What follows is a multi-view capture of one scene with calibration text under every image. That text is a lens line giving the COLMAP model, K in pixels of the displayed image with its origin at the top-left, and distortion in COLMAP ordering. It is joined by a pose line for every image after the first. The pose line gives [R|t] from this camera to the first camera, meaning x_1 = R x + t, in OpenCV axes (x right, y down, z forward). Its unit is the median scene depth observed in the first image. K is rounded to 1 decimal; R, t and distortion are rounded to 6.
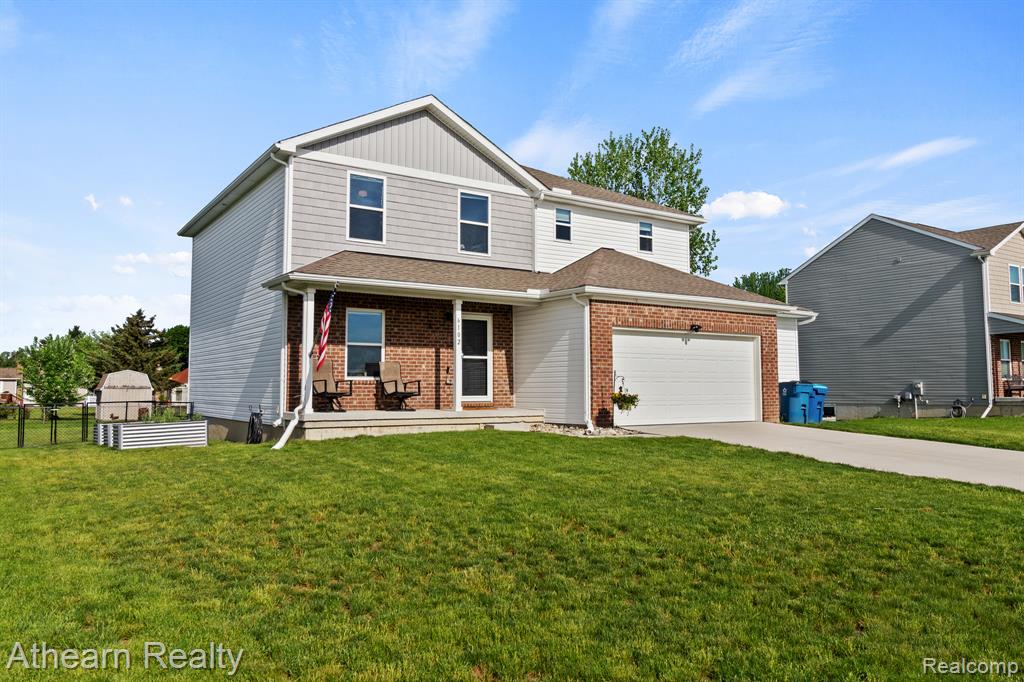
lens RADIAL K [[772.5, 0, 512.0], [0, 772.5, 341.0], [0, 0, 1]] dist [0.010088, -0.001571]
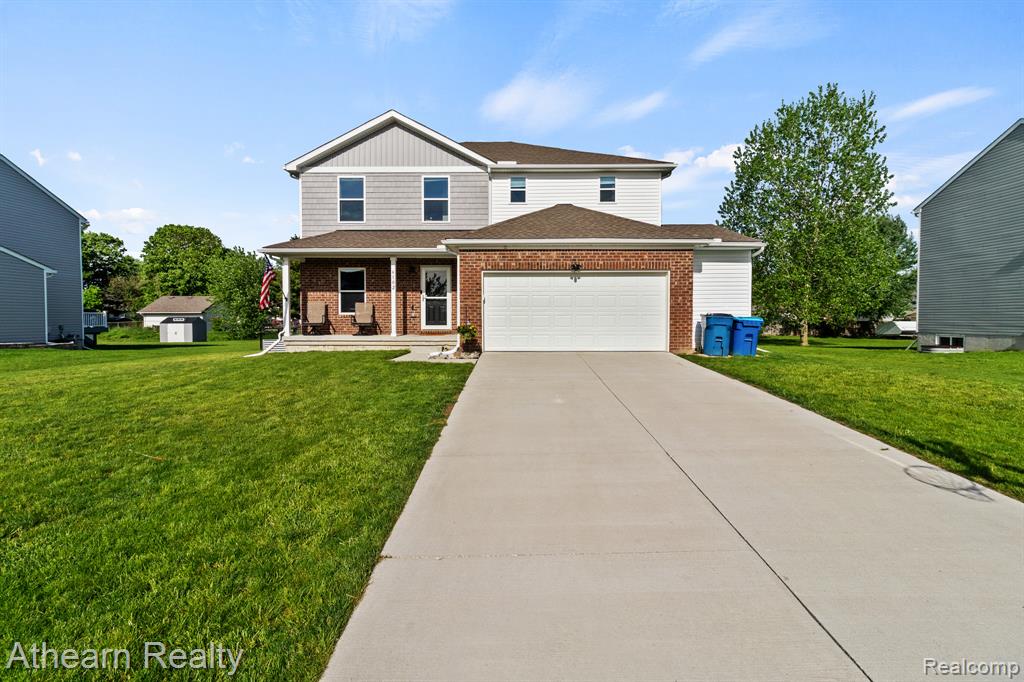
lens RADIAL K [[454.4, 0, 512.8], [0, 454.4, 335.8], [0, 0, 1]] dist [0.012186, -0.000018]
pose [[0.817886, 0.026992, -0.574747, 0.536153], [0.035434, 0.994640, 0.097136, 0.014434], [0.574289, -0.099812, 0.812546, 0.402961]]
